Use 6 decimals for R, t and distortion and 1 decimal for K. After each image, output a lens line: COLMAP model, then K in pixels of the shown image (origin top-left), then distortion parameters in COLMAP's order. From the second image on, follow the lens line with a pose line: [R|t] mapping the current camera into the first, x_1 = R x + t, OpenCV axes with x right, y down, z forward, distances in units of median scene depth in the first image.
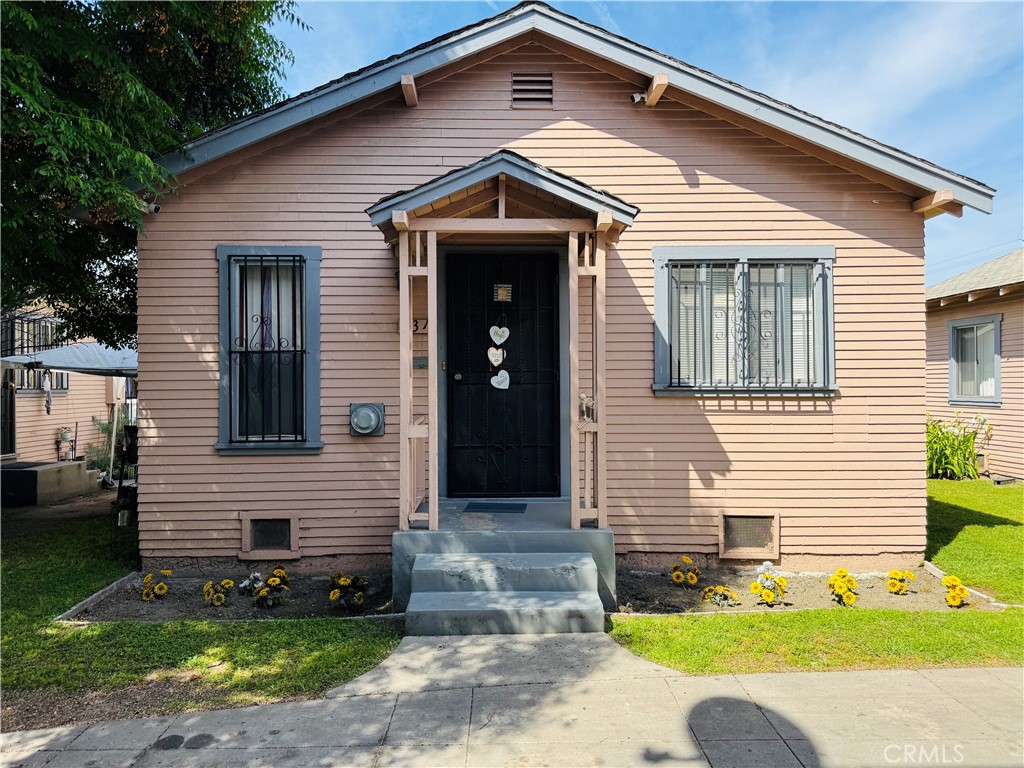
lens RADIAL K [[716.4, 0, 509.1], [0, 716.4, 376.5], [0, 0, 1]] dist [0.083584, -0.083852]
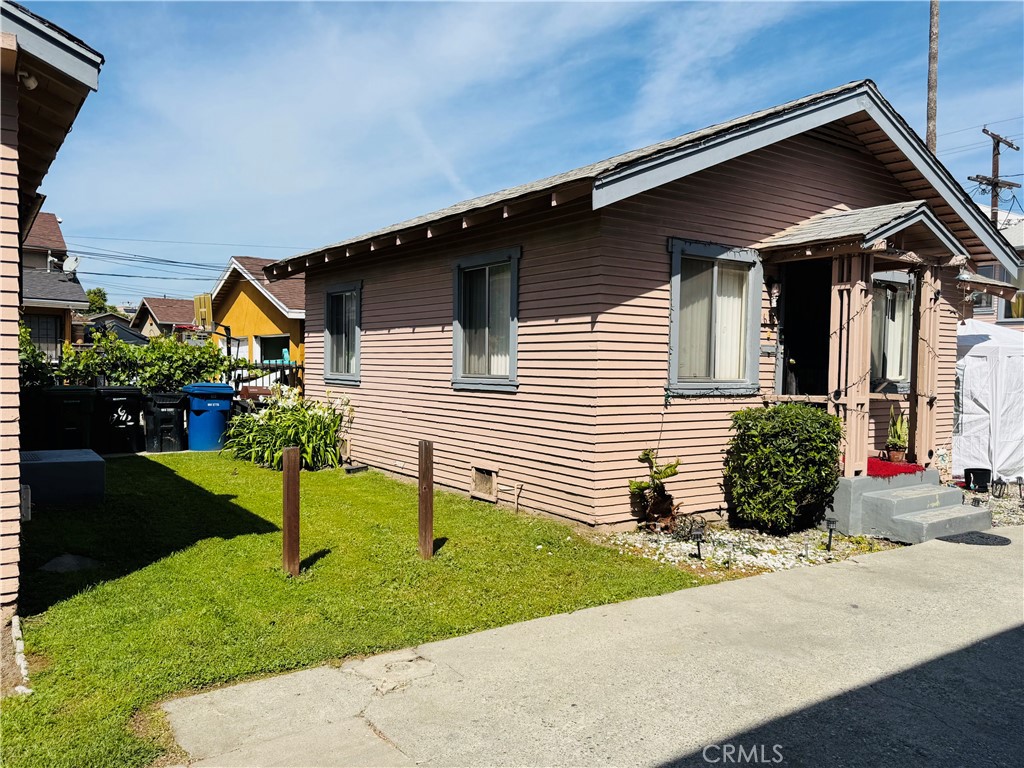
lens RADIAL K [[800.3, 0, 511.4], [0, 800.3, 392.7], [0, 0, 1]] dist [0.057662, -0.066021]
pose [[0.830421, 0.003333, 0.557126, 0.275376], [-0.030910, 0.998718, 0.040098, 0.004979], [-0.556278, -0.050519, 0.829459, 0.082409]]
